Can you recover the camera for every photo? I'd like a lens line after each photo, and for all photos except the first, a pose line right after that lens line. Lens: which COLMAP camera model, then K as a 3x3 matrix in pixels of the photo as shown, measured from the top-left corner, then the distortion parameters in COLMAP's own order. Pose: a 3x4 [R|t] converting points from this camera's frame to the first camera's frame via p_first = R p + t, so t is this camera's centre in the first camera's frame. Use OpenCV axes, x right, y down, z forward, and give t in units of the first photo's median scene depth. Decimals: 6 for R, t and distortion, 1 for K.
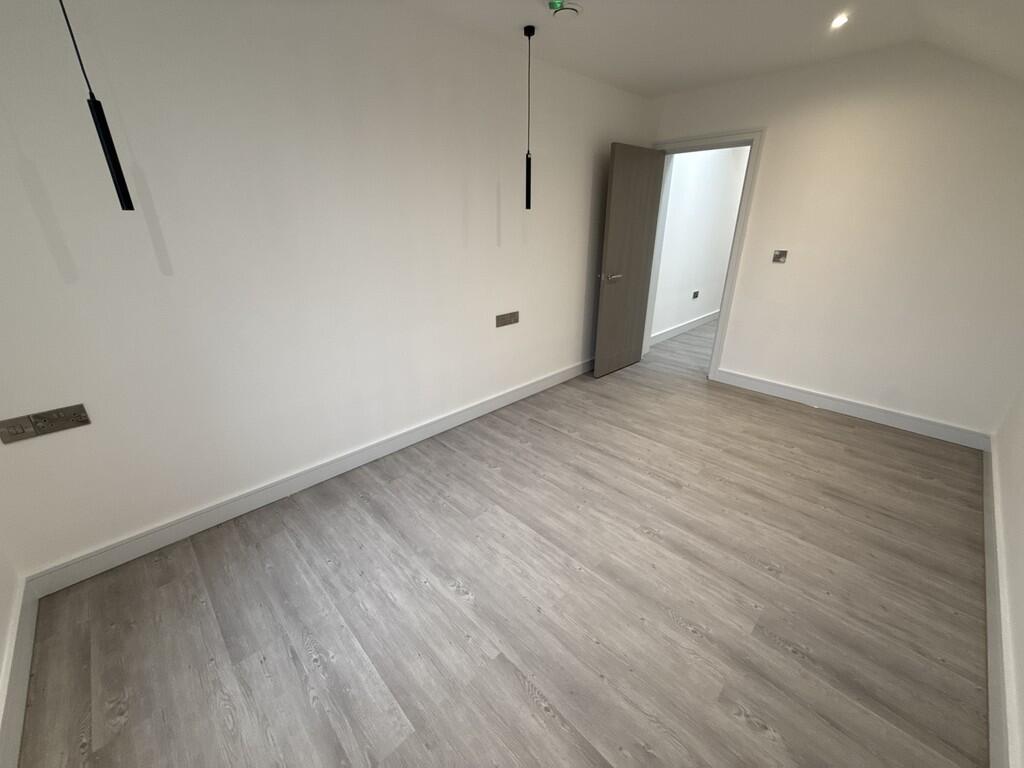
lens RADIAL K [[411.4, 0, 512.0], [0, 411.4, 384.0], [0, 0, 1]] dist [-0.000520, 0.000111]
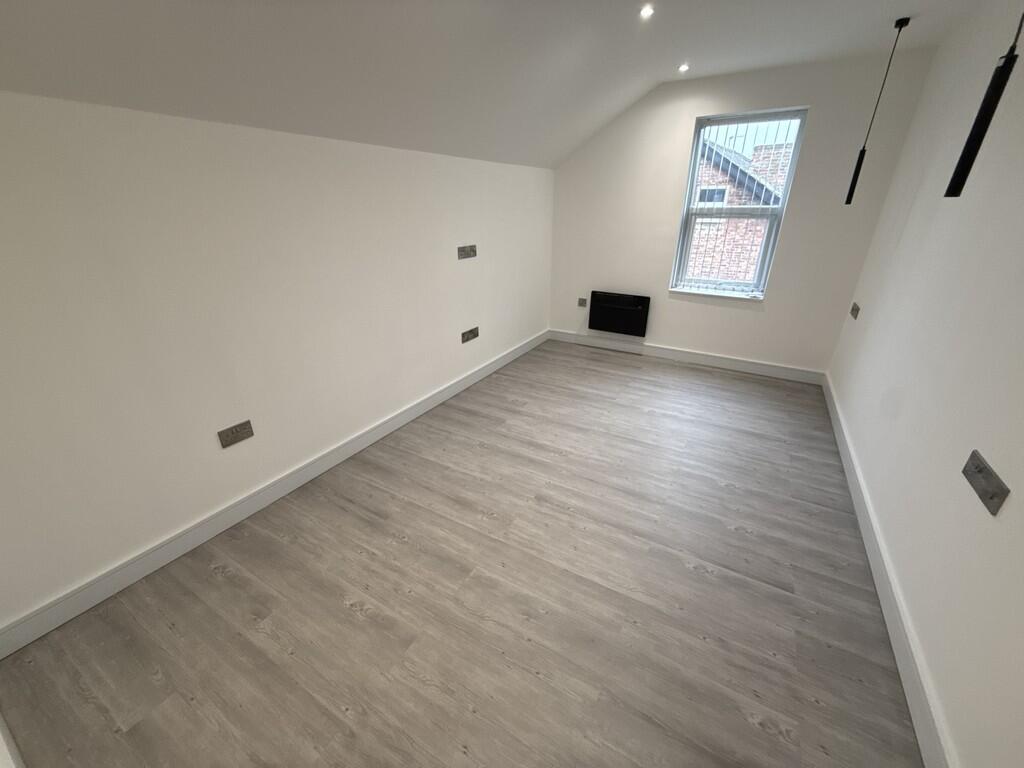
lens RADIAL K [[411.4, 0, 512.0], [0, 411.4, 384.0], [0, 0, 1]] dist [-0.000520, 0.000111]
pose [[-0.963796, 0.110063, -0.242866, 0.696065], [-0.097090, 0.703447, 0.704085, -0.626060], [0.248337, 0.702174, -0.667293, 1.502944]]
